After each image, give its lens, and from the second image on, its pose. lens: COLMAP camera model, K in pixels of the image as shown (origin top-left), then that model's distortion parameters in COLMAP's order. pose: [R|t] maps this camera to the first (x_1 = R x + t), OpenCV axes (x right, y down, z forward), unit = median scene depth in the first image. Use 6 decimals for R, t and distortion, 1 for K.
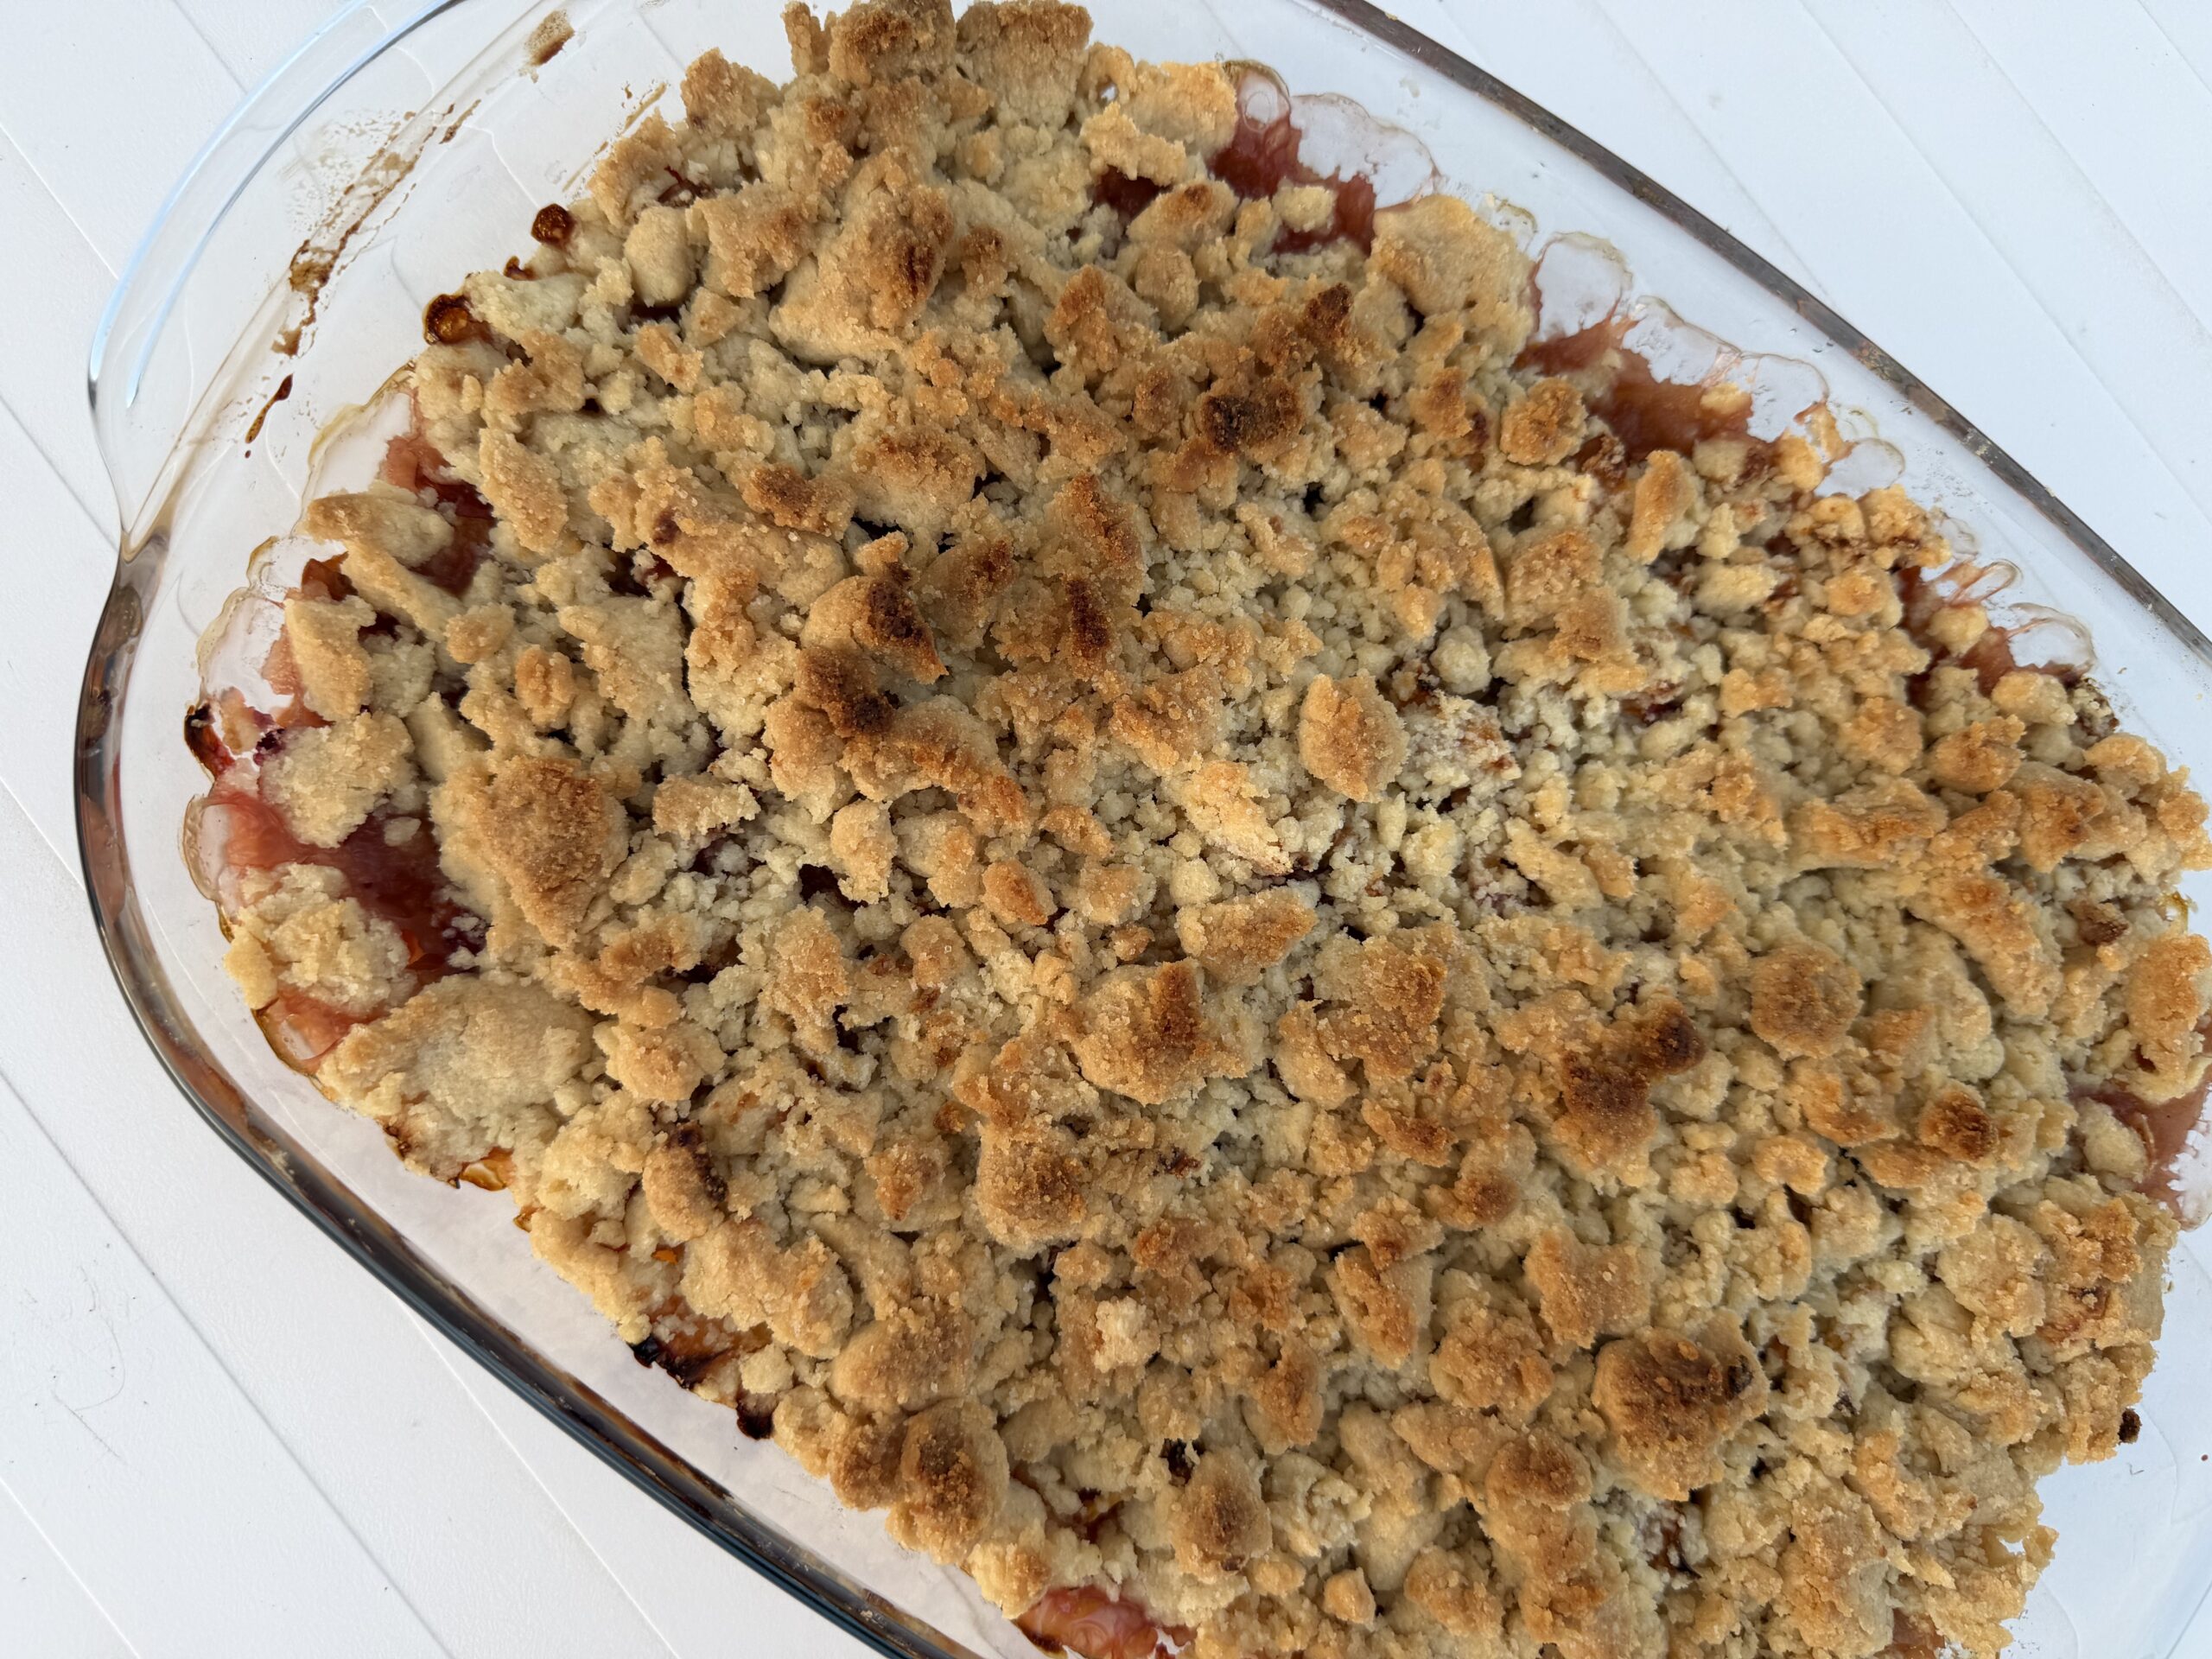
lens RADIAL K [[1587.0, 0, 1104.2], [0, 1587.0, 842.9], [0, 0, 1]] dist [0.138629, -0.336513]
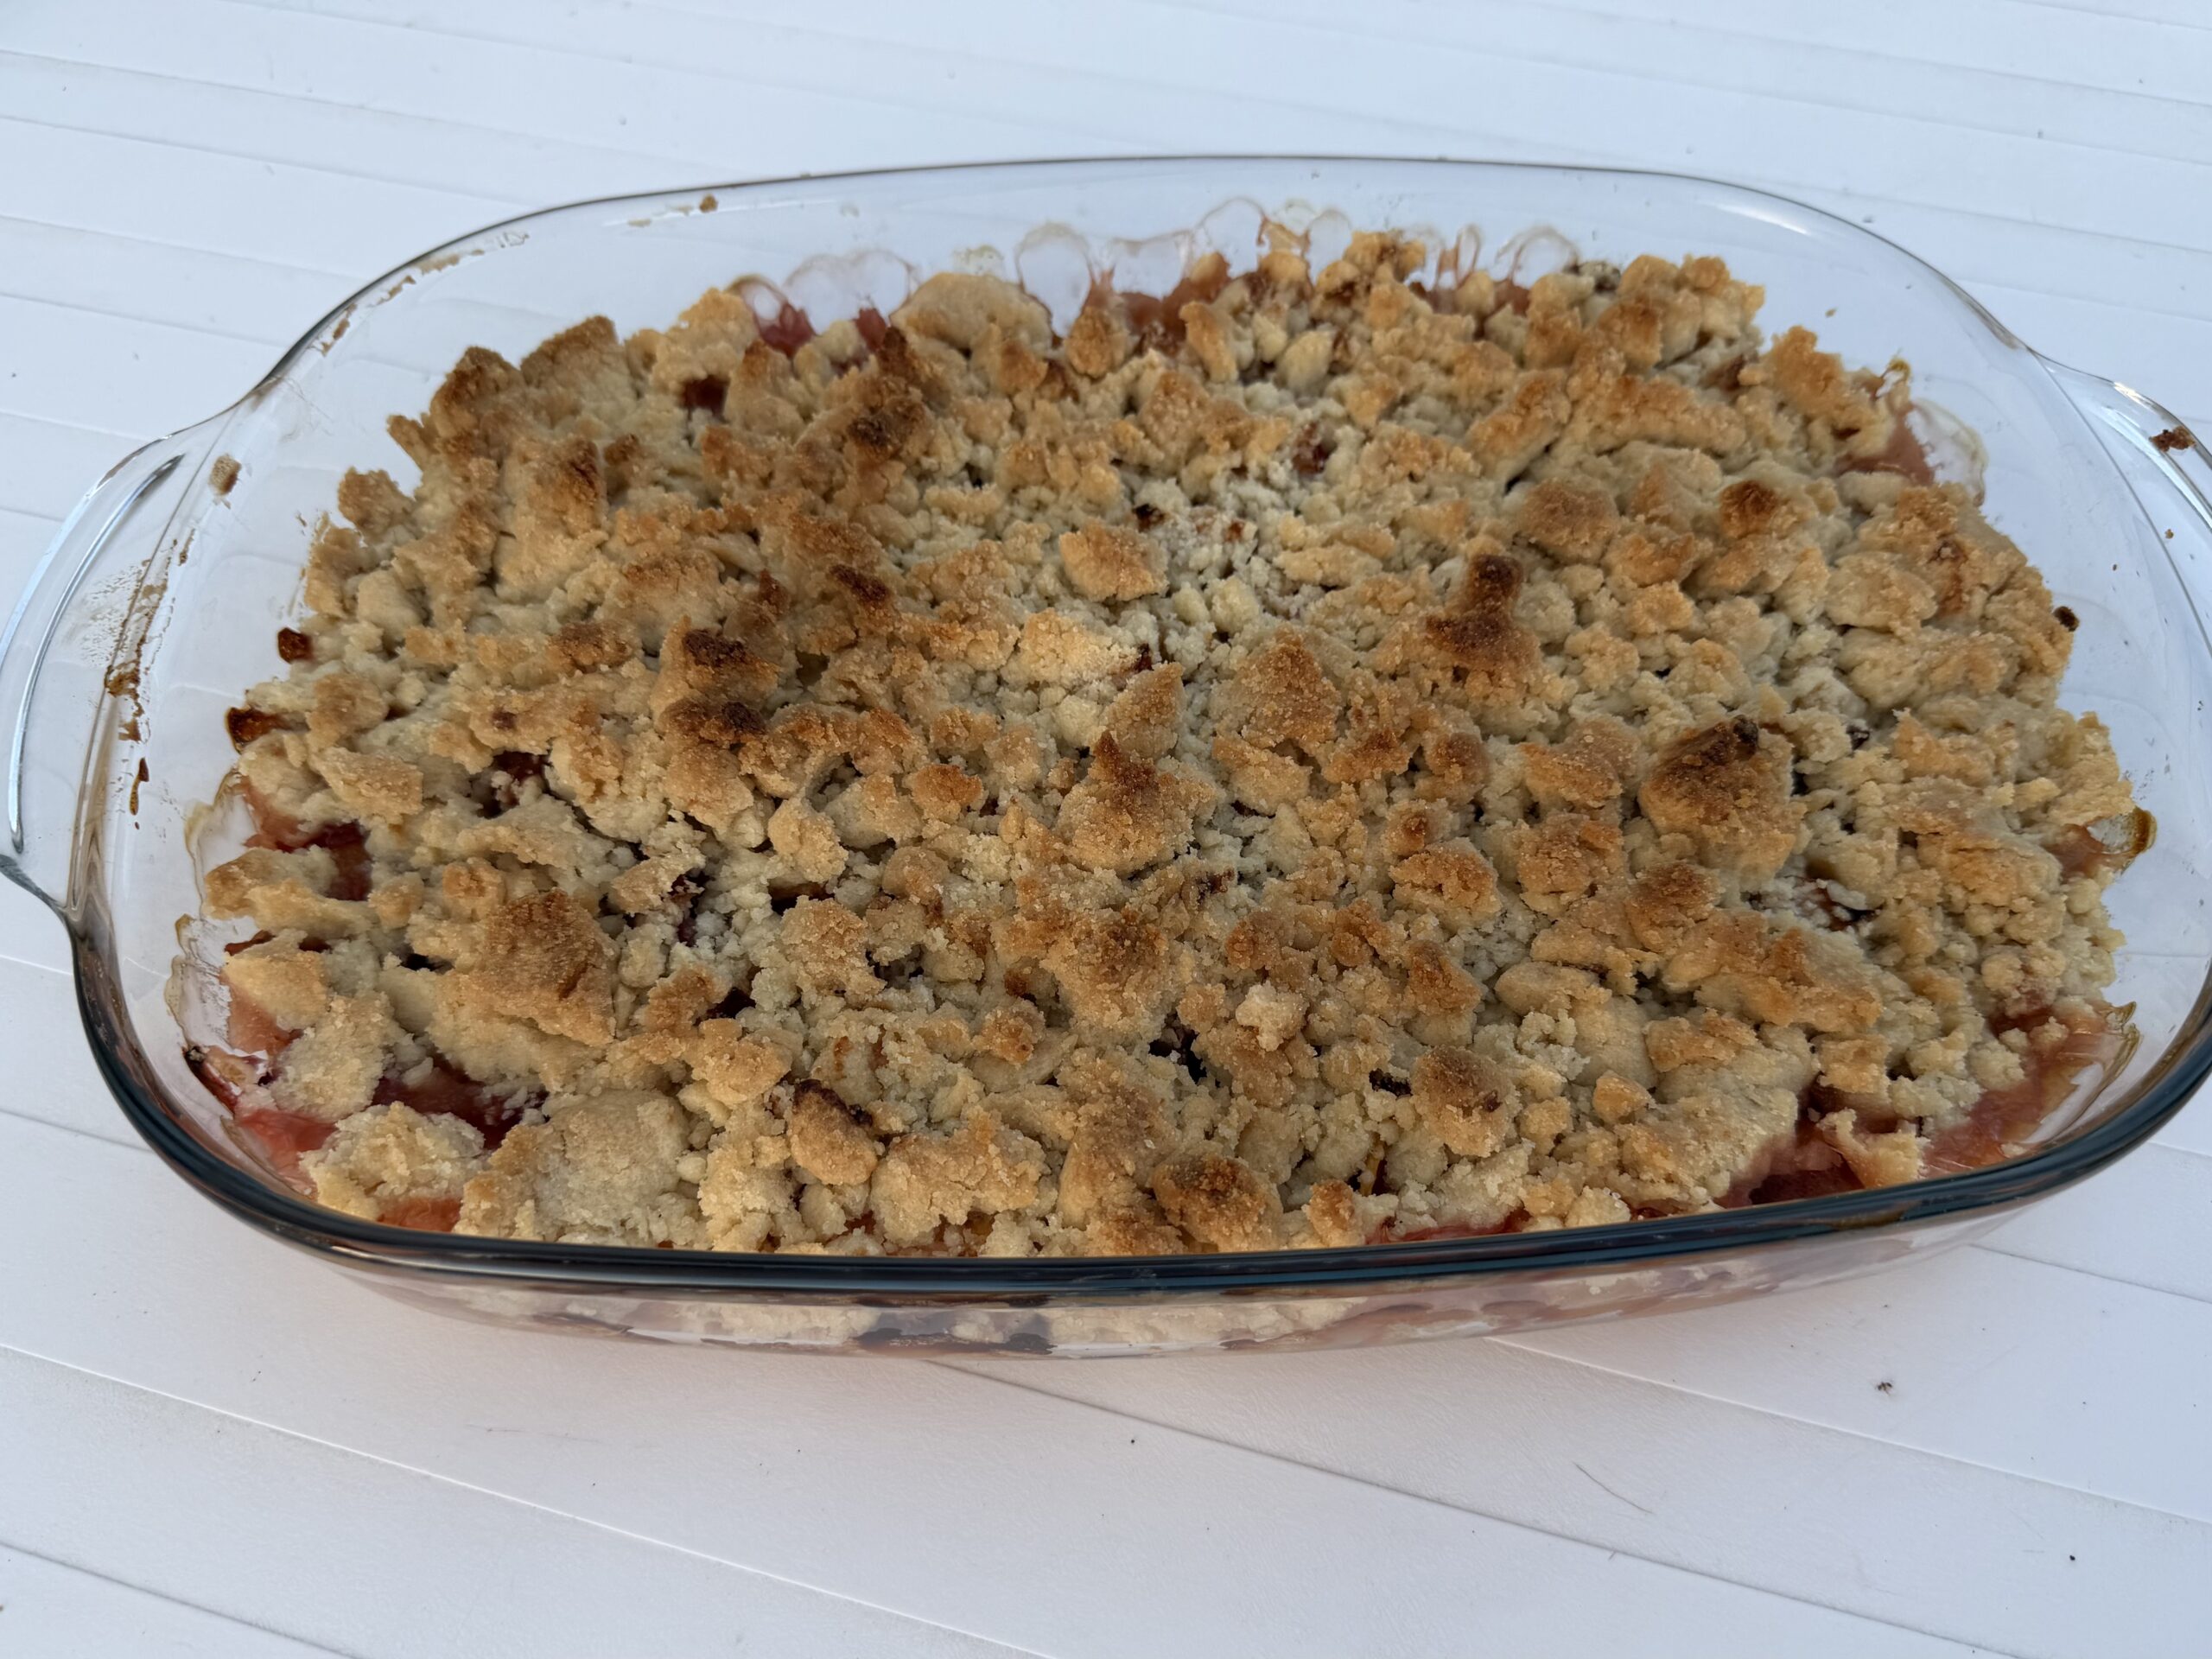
lens RADIAL K [[1767.4, 0, 1135.5], [0, 1767.4, 942.7], [0, 0, 1]] dist [0.177618, -0.428721]
pose [[0.800101, -0.560967, 0.212497, -0.262051], [0.598420, 0.721835, -0.347633, 0.592124], [0.041623, 0.405303, 0.913234, -0.061837]]
